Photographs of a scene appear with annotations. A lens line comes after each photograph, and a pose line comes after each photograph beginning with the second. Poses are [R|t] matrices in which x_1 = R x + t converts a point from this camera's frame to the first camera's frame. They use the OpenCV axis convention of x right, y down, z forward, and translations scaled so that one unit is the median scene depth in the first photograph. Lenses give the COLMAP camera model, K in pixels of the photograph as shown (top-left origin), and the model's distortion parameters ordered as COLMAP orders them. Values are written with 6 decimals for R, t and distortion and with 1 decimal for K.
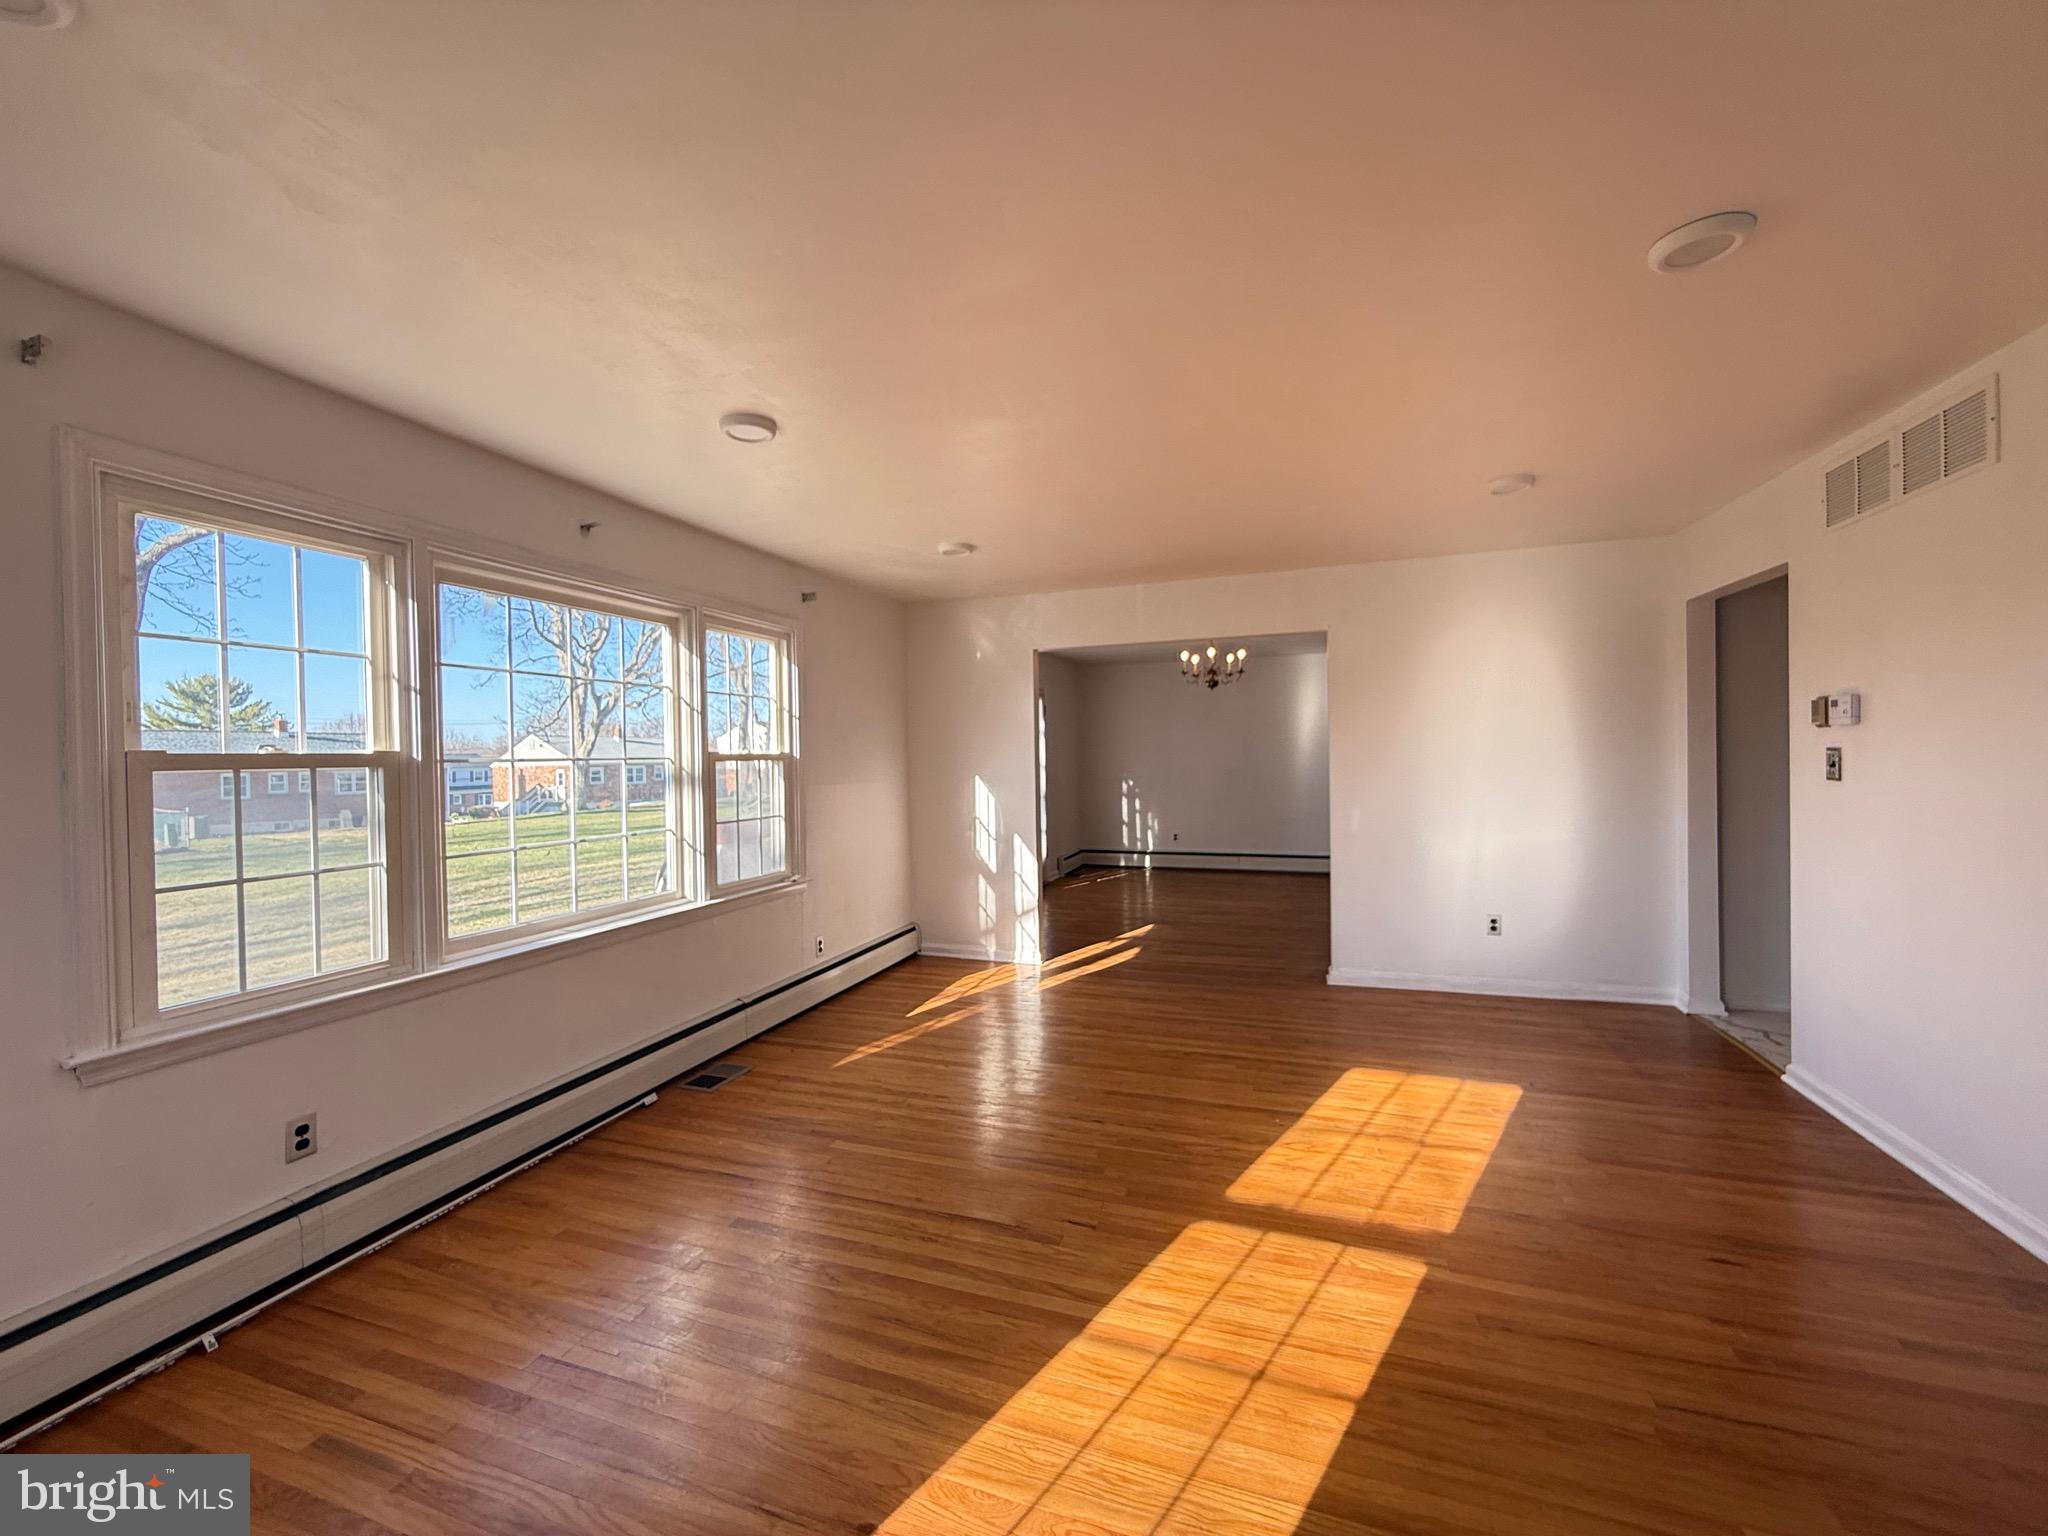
lens RADIAL K [[815.3, 0, 1025.6], [0, 815.3, 769.8], [0, 0, 1]] dist [0.002187, -0.000213]
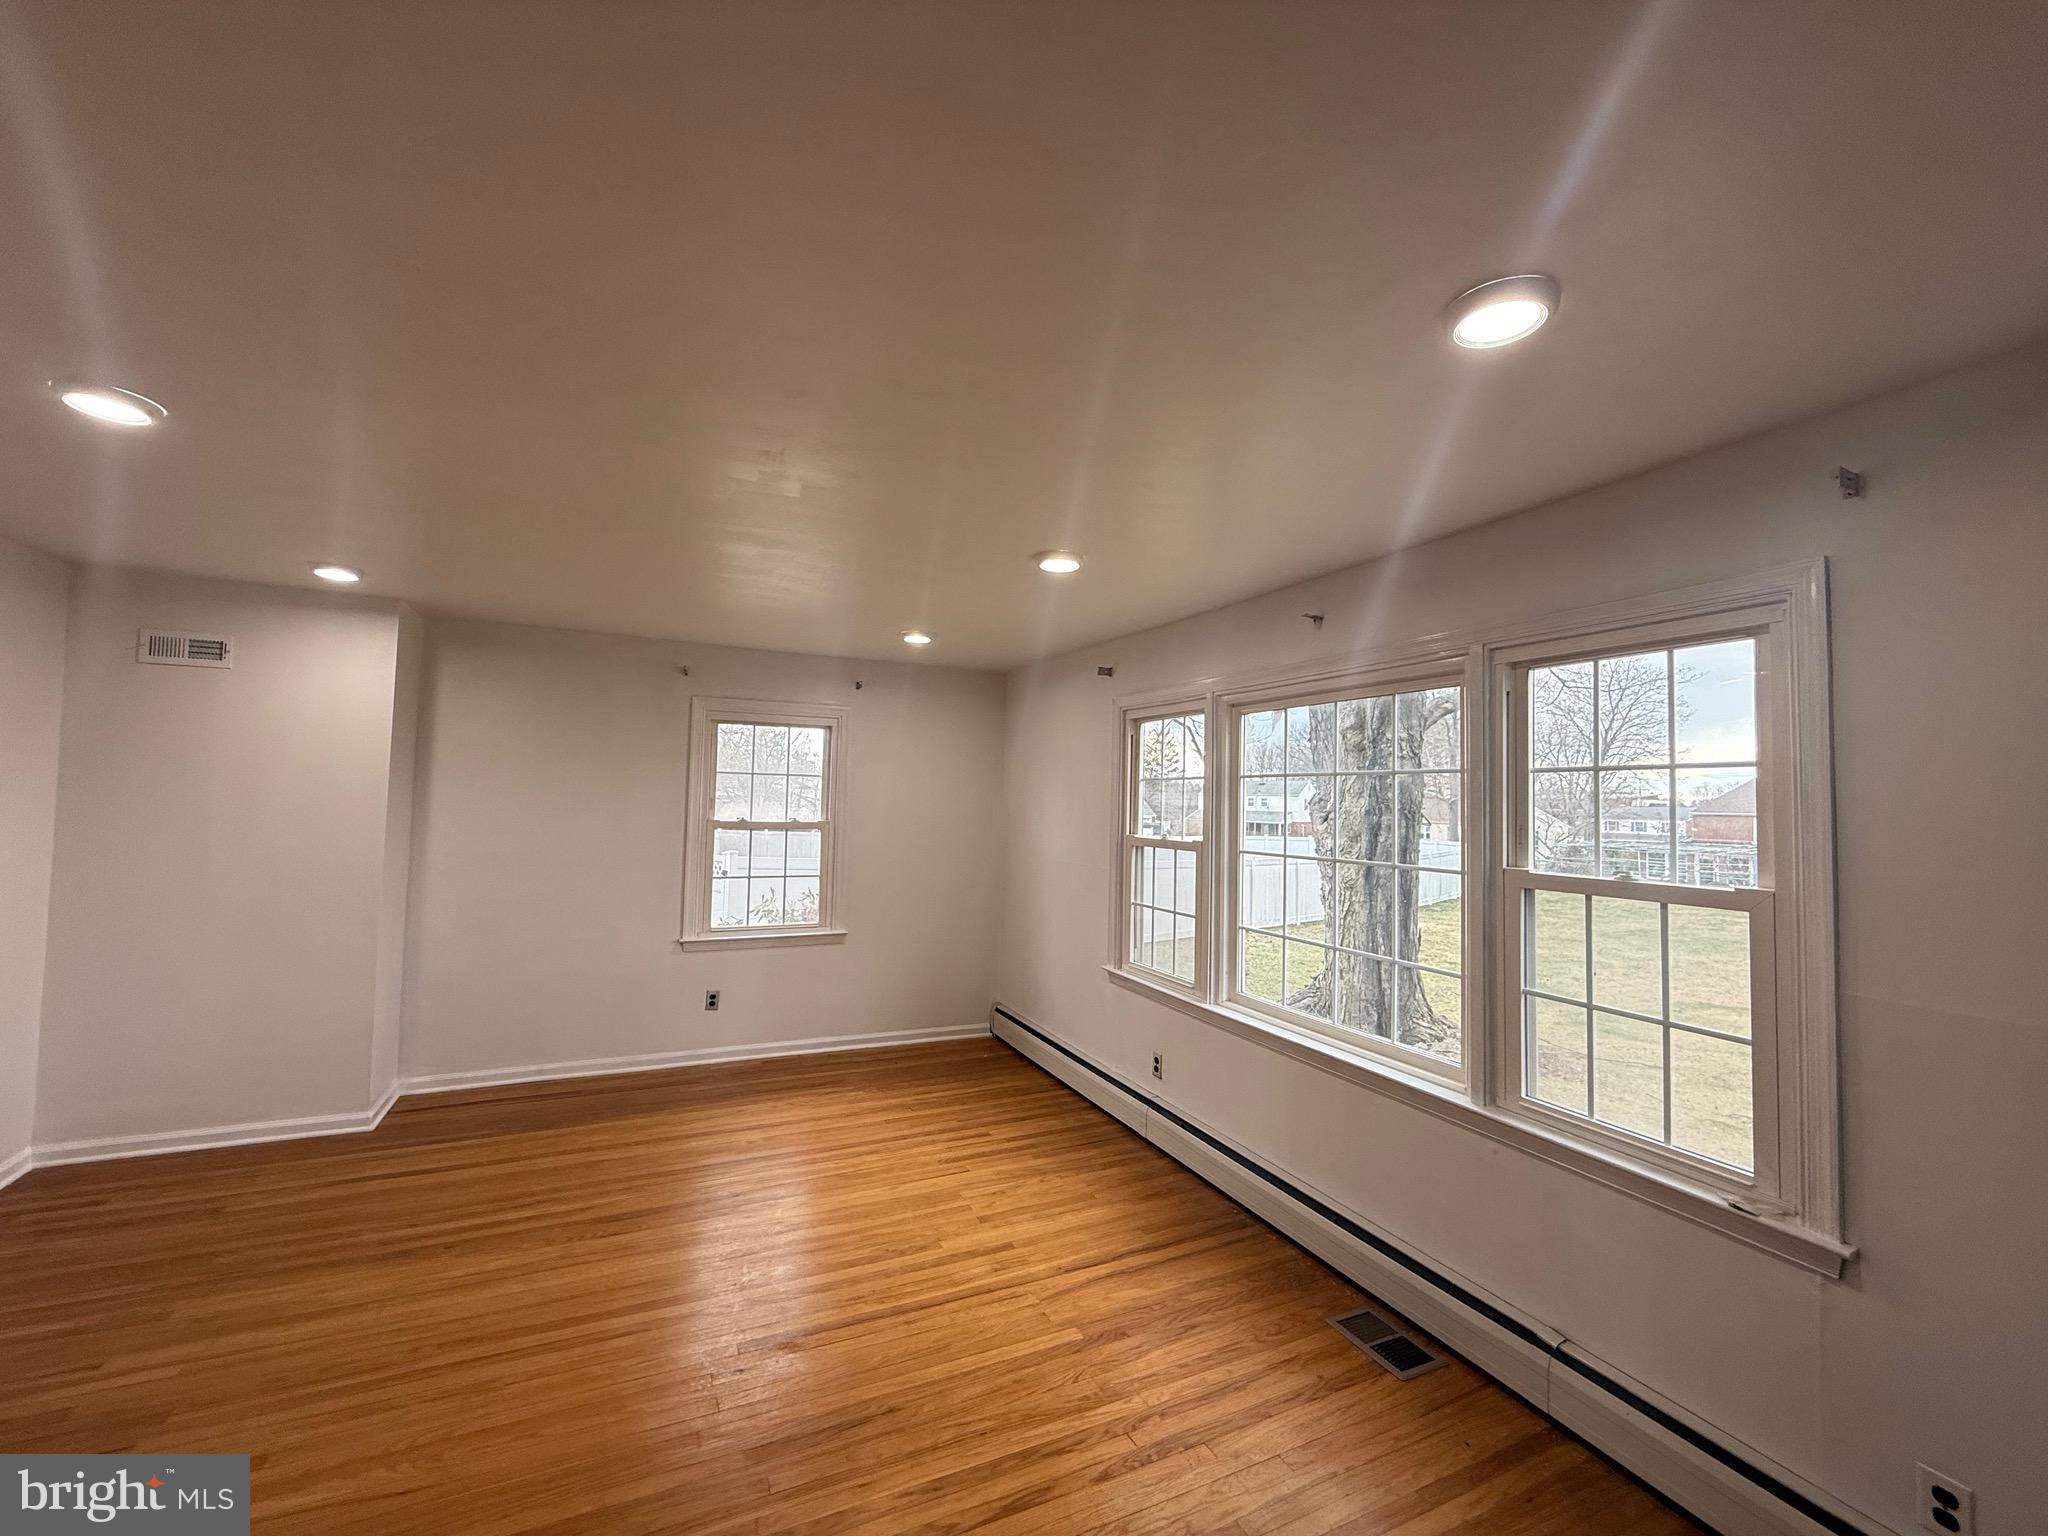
lens RADIAL K [[815.3, 0, 1014.7], [0, 815.3, 768.2], [0, 0, 1]] dist [0.002187, -0.000213]
pose [[-0.725536, -0.037515, -0.687161, 0.389487], [-0.031066, 0.999281, -0.021753, -0.092110], [0.687482, 0.005565, -0.726180, 1.497307]]
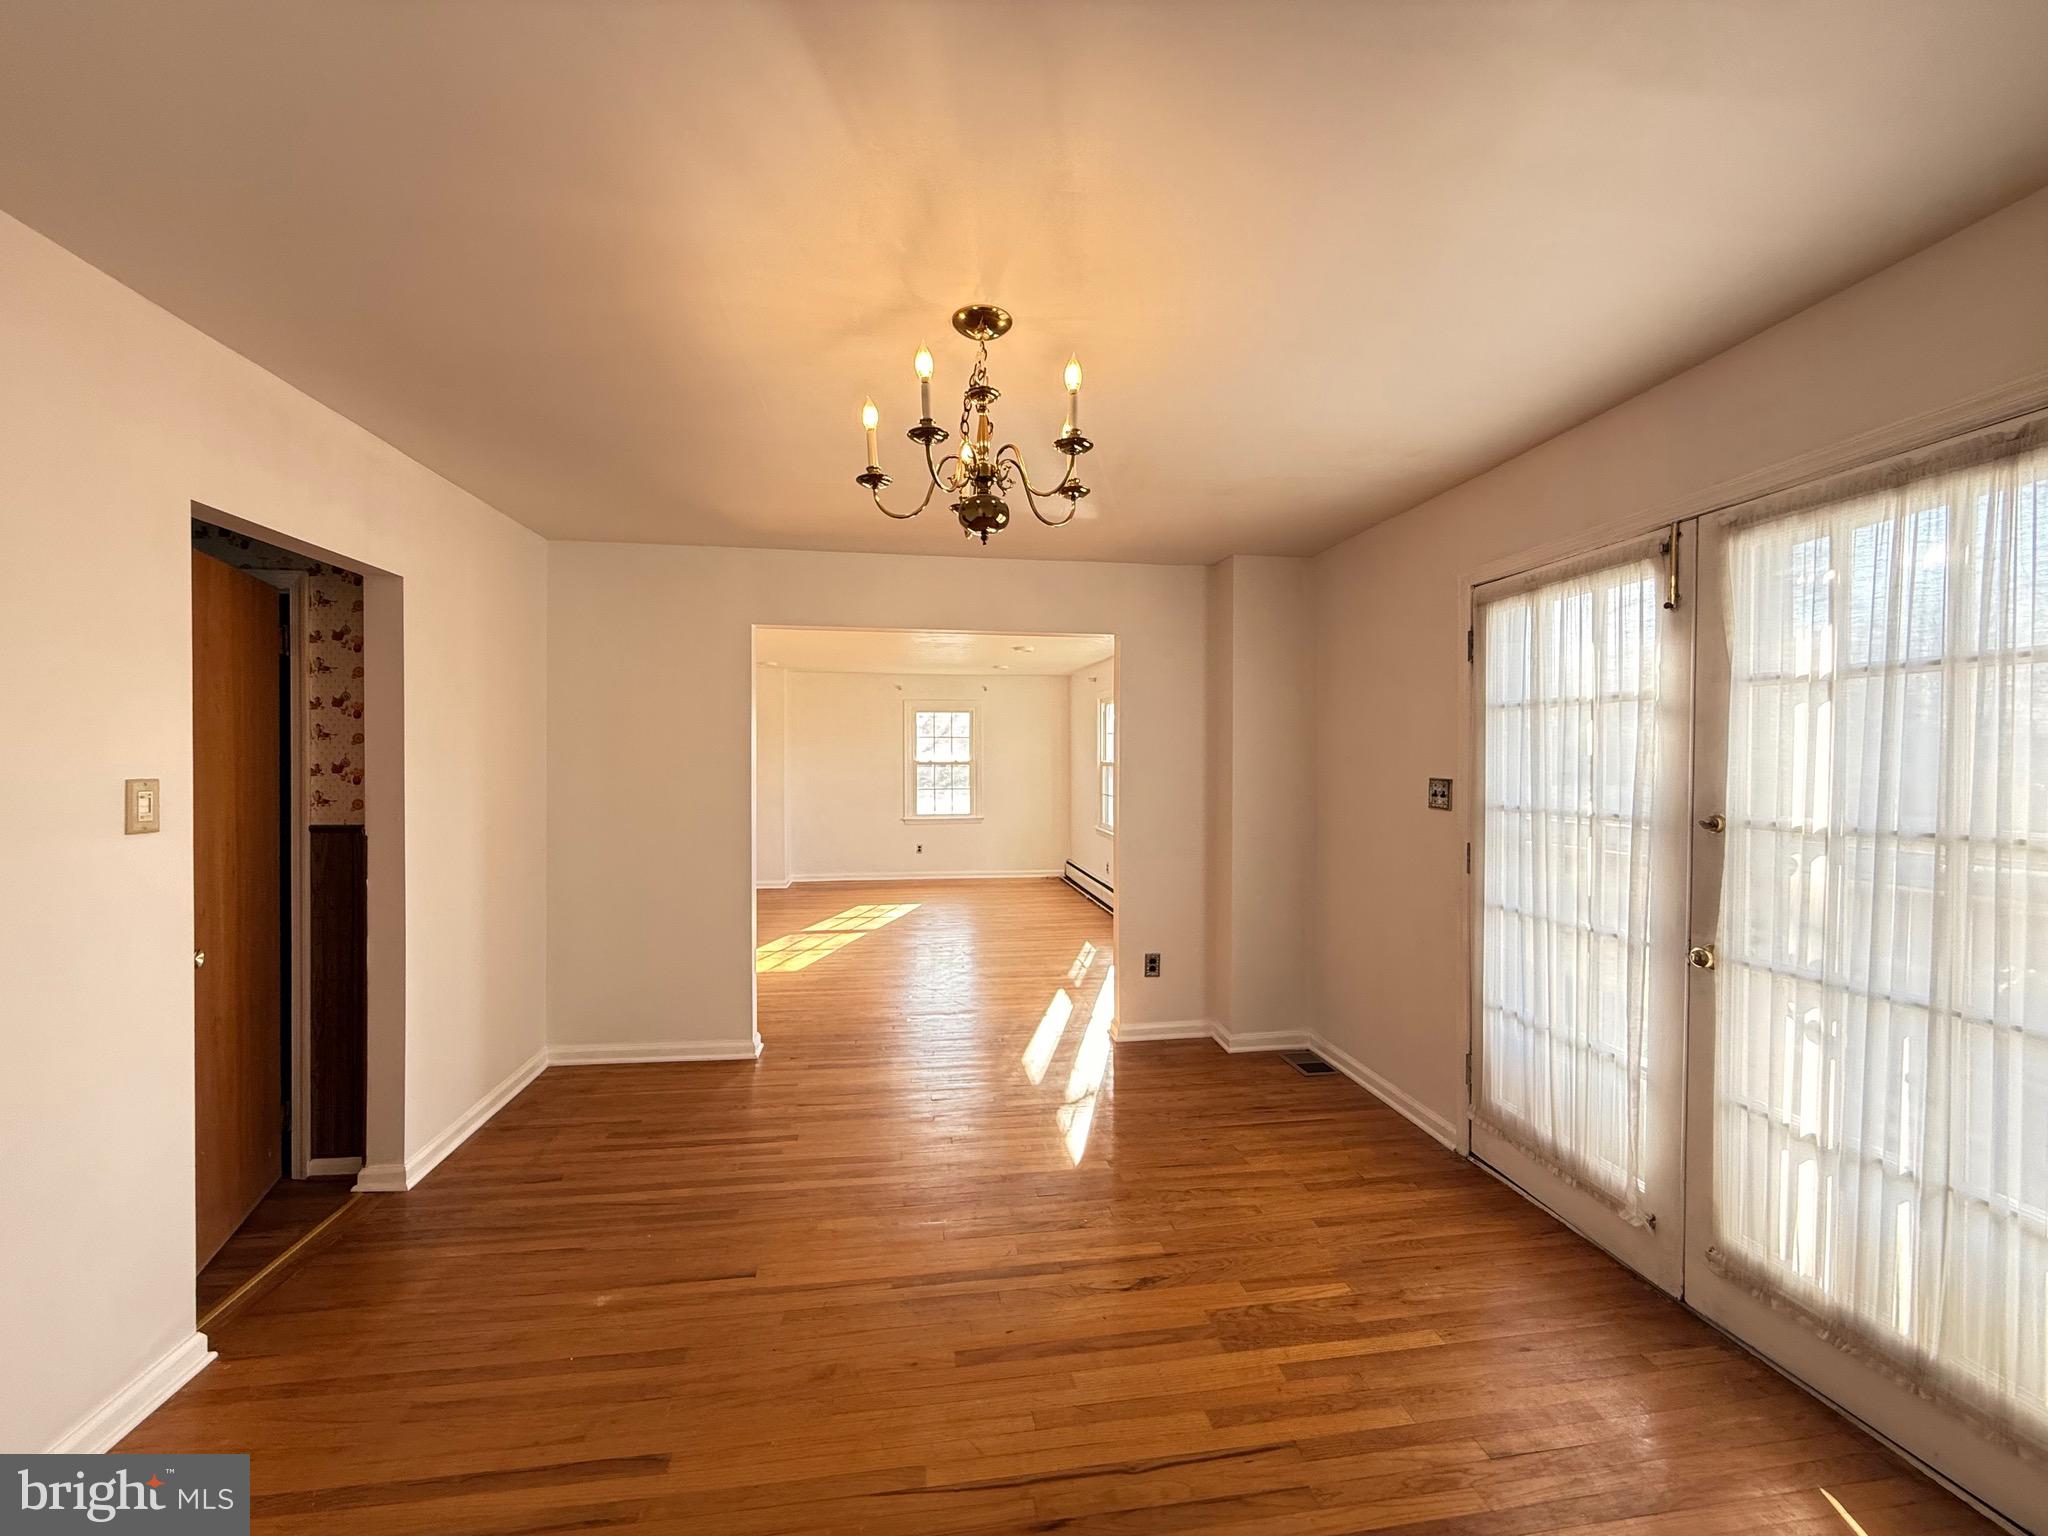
lens RADIAL K [[815.3, 0, 1019.2], [0, 815.3, 772.7], [0, 0, 1]] dist [0.002187, -0.000213]
pose [[-0.892304, 0.019218, -0.451026, 0.808158], [0.002572, 0.999294, 0.037491, -0.080667], [0.451427, 0.032294, -0.891723, 2.982911]]
